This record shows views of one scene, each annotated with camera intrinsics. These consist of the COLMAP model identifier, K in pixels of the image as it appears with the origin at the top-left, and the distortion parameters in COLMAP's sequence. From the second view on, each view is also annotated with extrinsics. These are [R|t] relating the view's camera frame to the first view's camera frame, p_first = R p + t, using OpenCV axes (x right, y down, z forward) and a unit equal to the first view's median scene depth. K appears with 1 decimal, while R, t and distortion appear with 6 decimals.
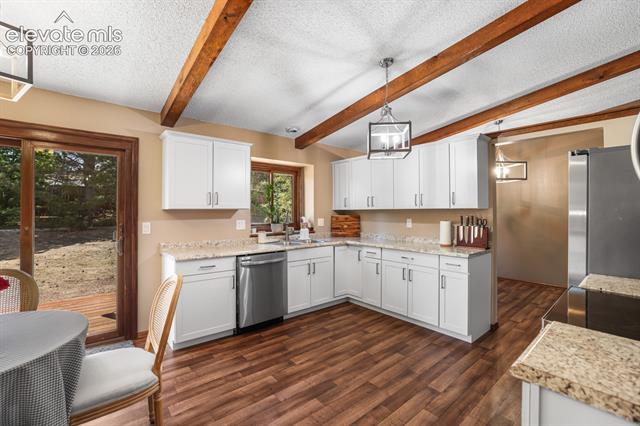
lens RADIAL K [[273.3, 0, 308.4], [0, 273.3, 210.2], [0, 0, 1]] dist [0.000221, 0.000105]
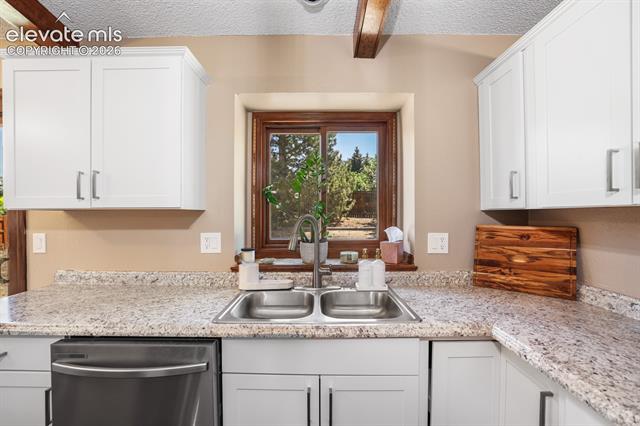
lens RADIAL K [[272.6, 0, 318.5], [0, 272.6, 217.7], [0, 0, 1]] dist [-0.022282, 0.000505]
pose [[0.786158, 0.004320, -0.618010, 0.153725], [0.001677, 0.999957, 0.009123, 0.005692], [0.618023, -0.008209, 0.786117, 0.633514]]
